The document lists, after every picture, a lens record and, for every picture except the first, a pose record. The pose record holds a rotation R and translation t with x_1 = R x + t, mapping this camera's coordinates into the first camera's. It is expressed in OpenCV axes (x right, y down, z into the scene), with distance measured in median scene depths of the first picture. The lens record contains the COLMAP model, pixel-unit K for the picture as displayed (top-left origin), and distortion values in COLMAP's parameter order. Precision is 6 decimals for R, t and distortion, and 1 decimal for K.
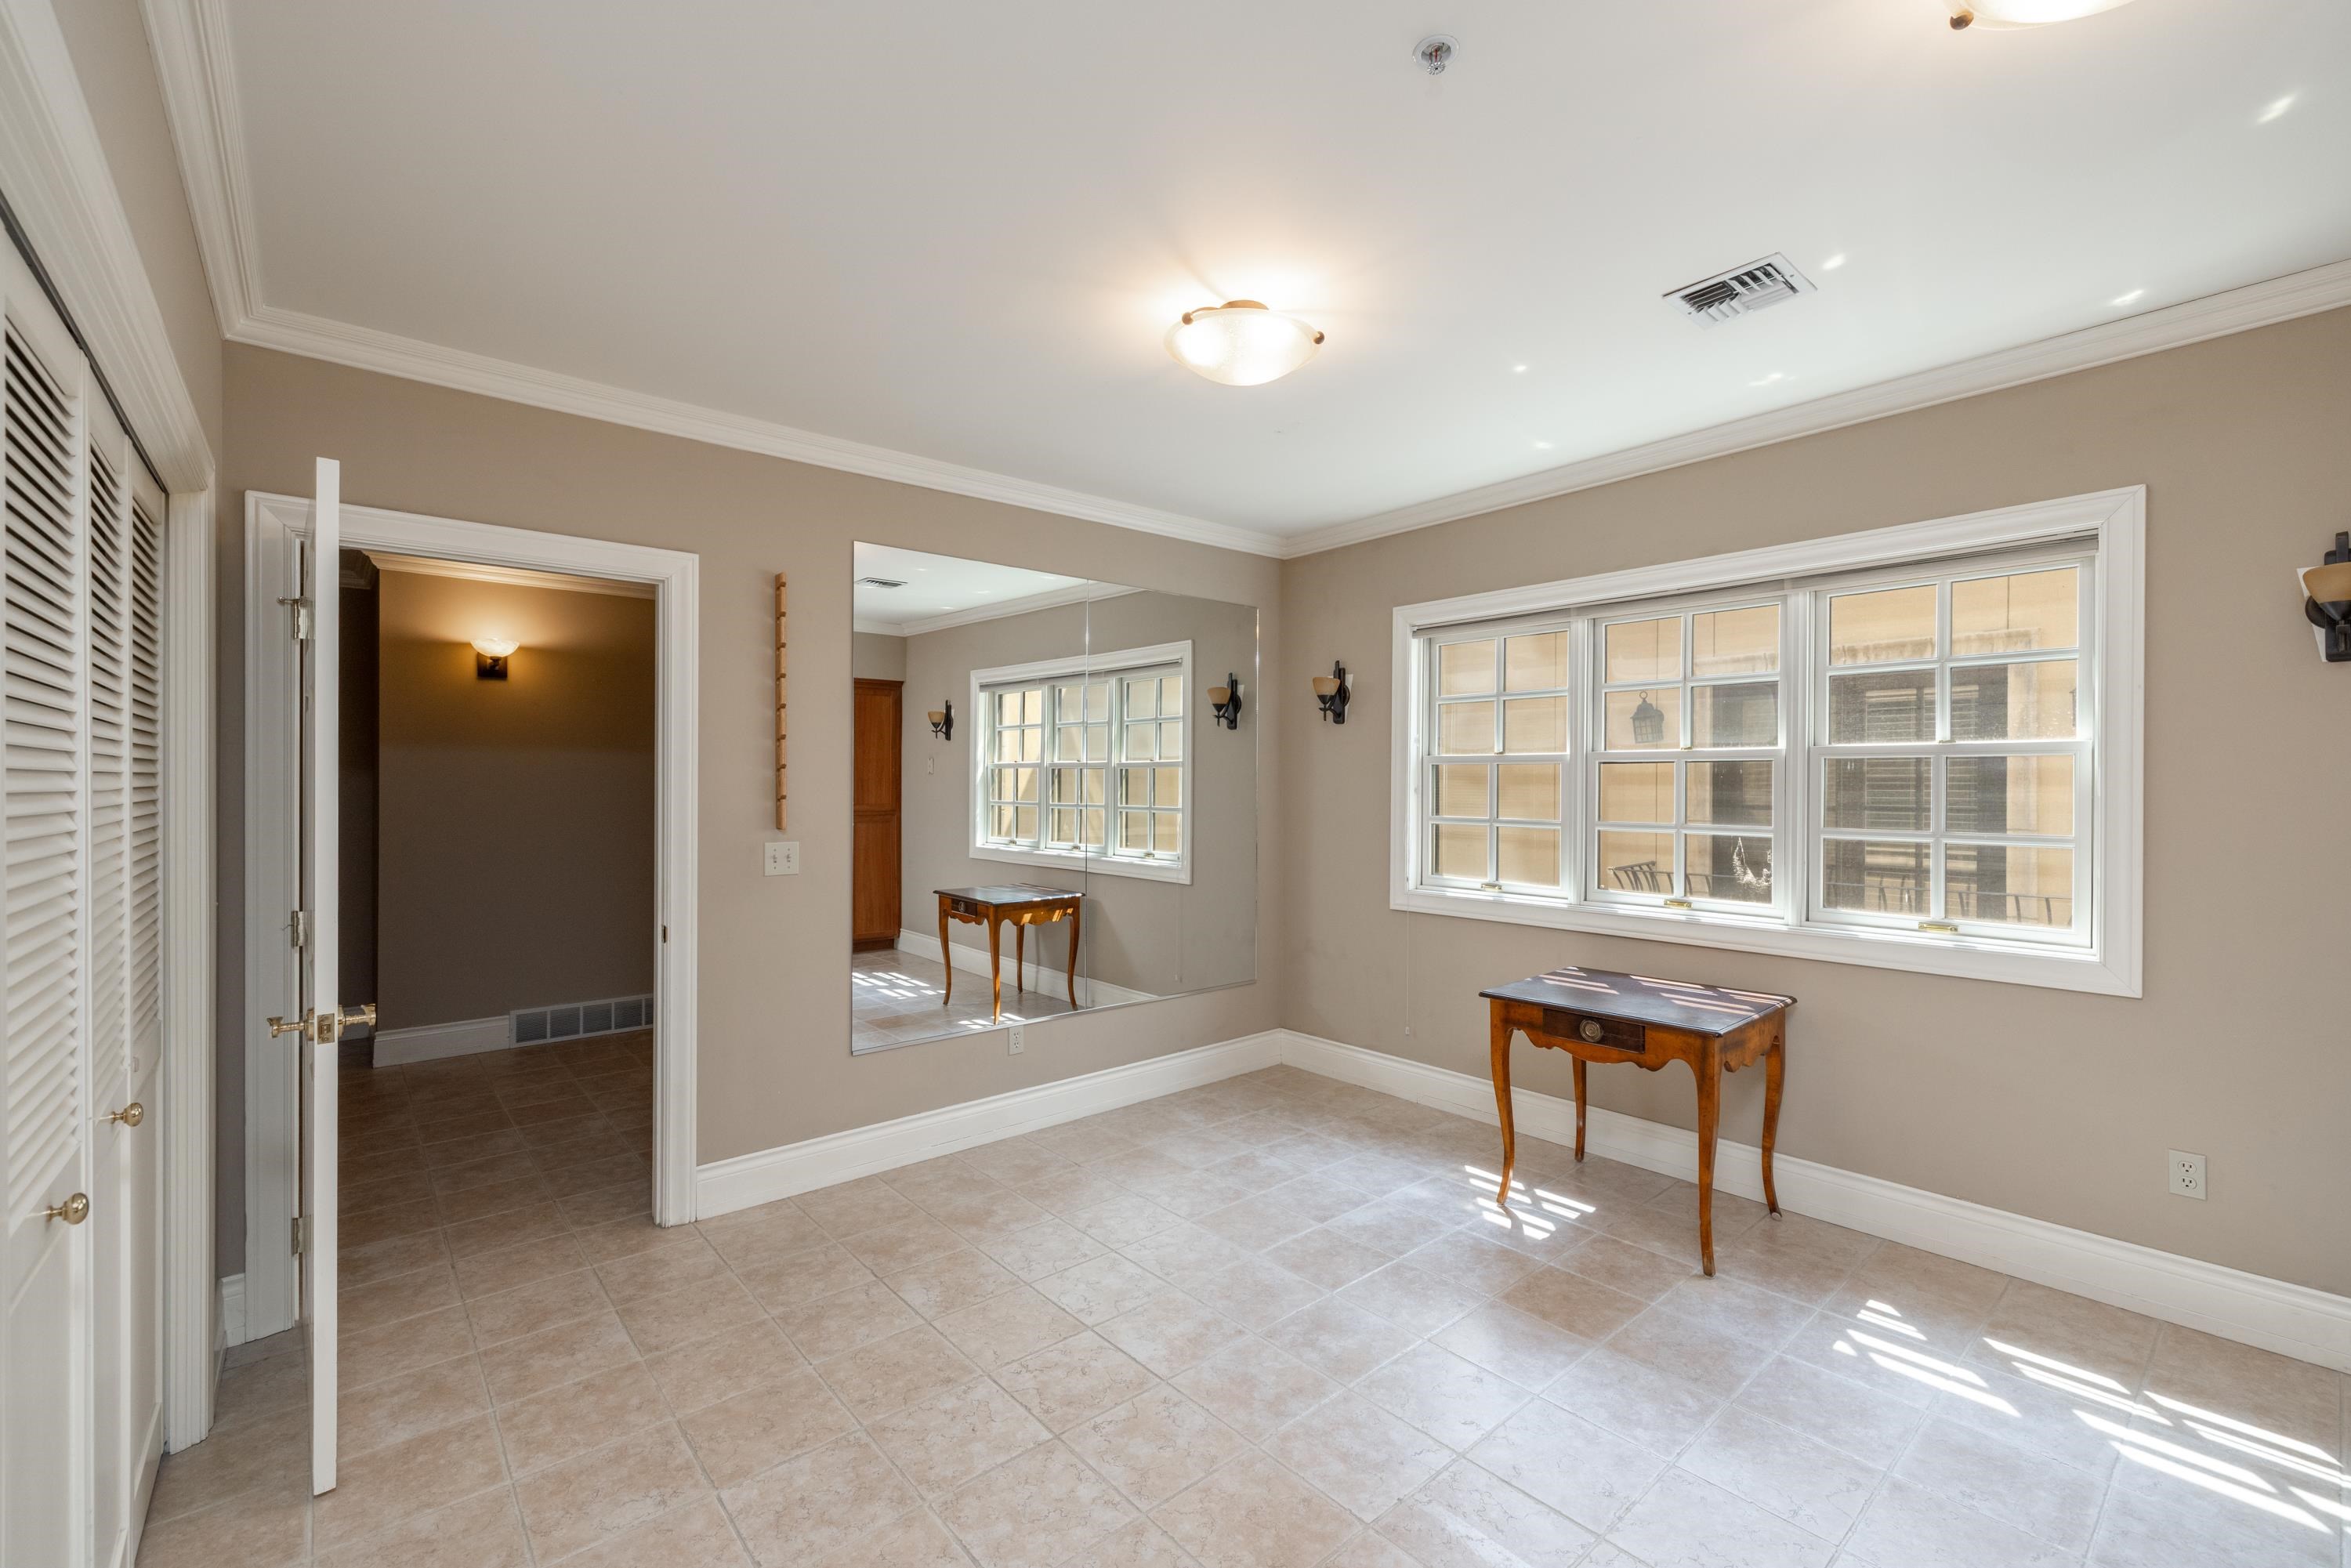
lens RADIAL K [[999.1, 0, 1173.0], [0, 999.1, 790.4], [0, 0, 1]] dist [-0.001012, 0.000312]
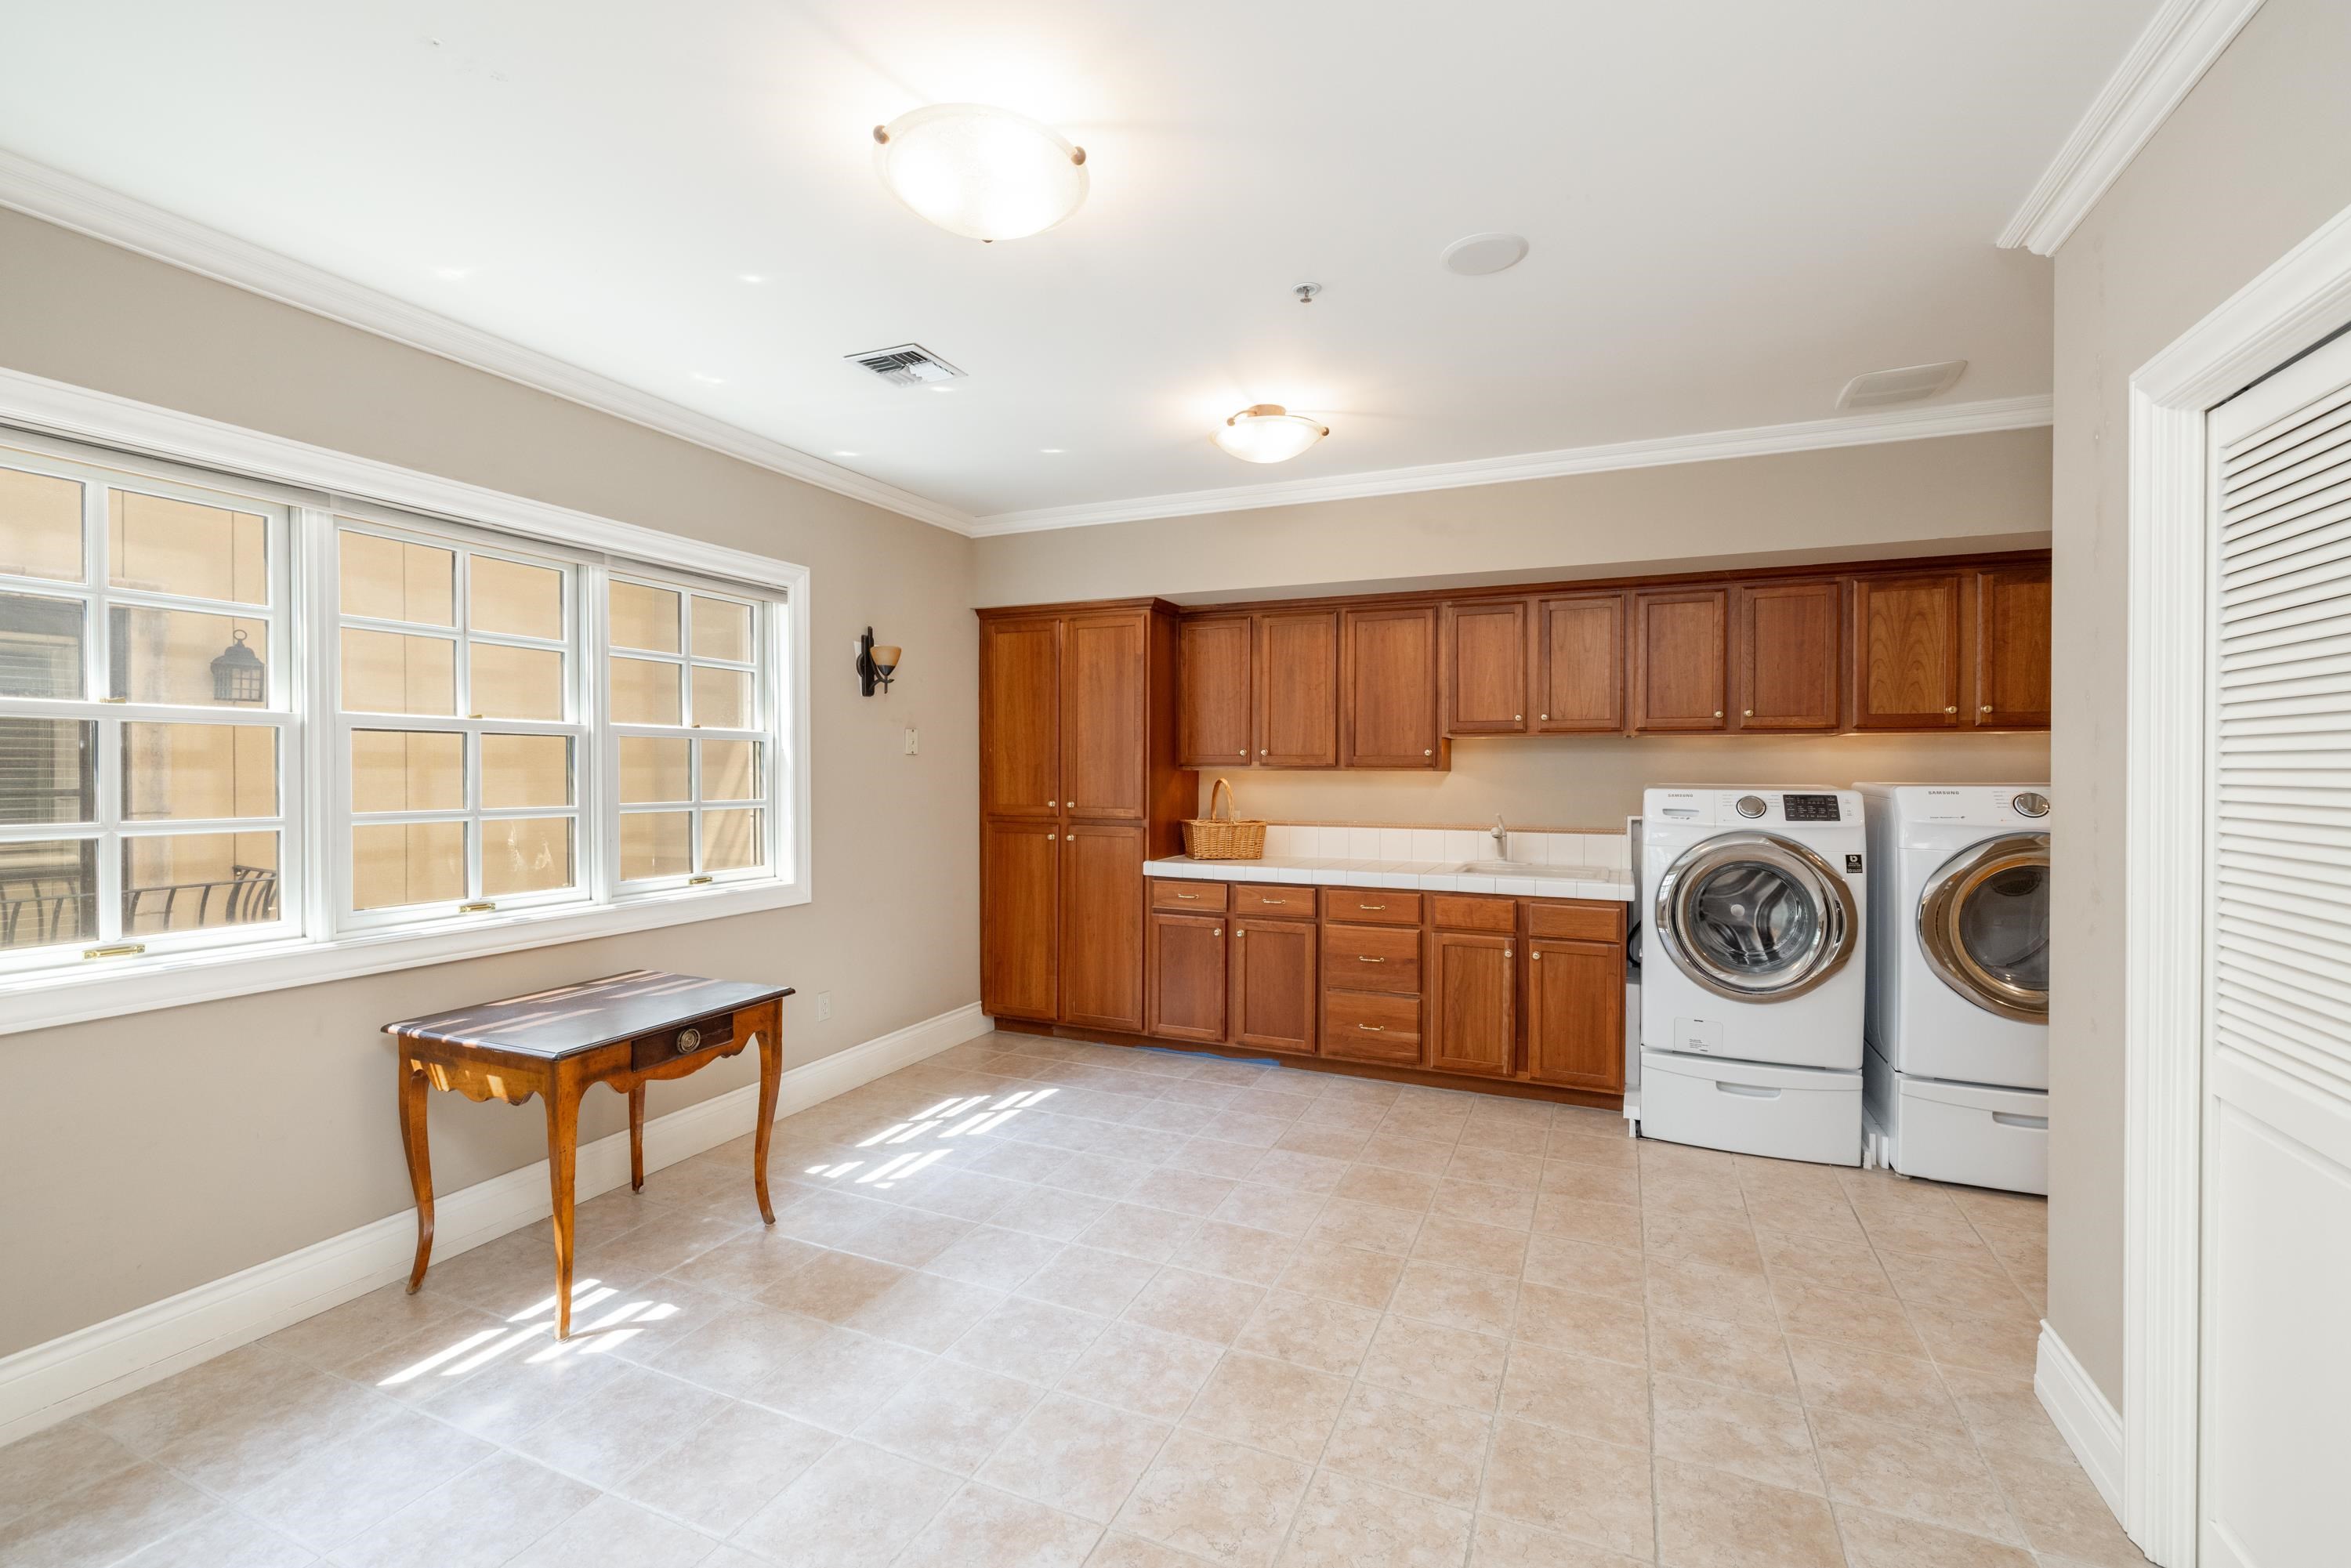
lens RADIAL K [[999.1, 0, 1175.0], [0, 999.1, 772.7], [0, 0, 1]] dist [-0.001012, 0.000312]
pose [[-0.437258, -0.007560, 0.899304, -0.571334], [0.001177, 0.999959, 0.008978, -0.003510], [-0.899335, 0.004984, -0.437231, 1.014200]]
